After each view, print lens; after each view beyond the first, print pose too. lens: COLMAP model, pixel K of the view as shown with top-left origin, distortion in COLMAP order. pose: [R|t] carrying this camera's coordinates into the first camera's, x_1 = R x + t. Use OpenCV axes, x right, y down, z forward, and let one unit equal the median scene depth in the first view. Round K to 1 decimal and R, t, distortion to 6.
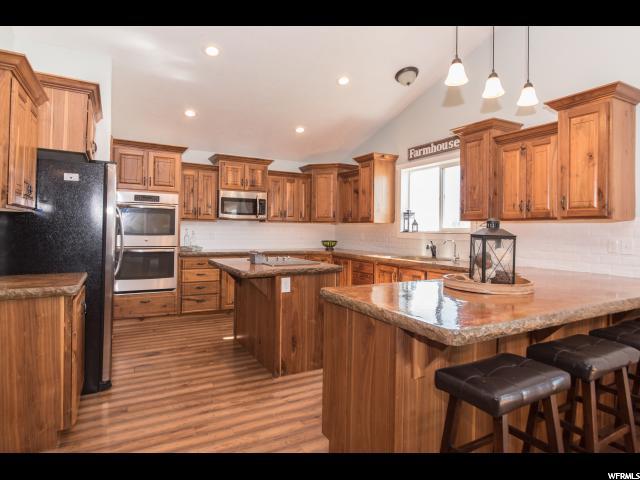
lens RADIAL K [[373.5, 0, 320.3], [0, 373.5, 234.2], [0, 0, 1]] dist [-0.001461, 0.000446]
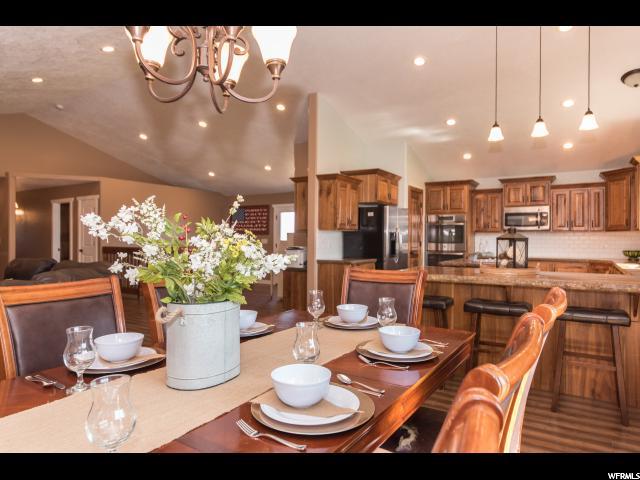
lens RADIAL K [[403.0, 0, 320.7], [0, 403.0, 240.5], [0, 0, 1]] dist [-0.000922, -0.000171]
pose [[0.474296, -0.004954, -0.880352, 0.617078], [-0.011399, 0.999866, -0.011767, 0.013698], [0.880292, 0.015617, 0.474176, -0.168341]]
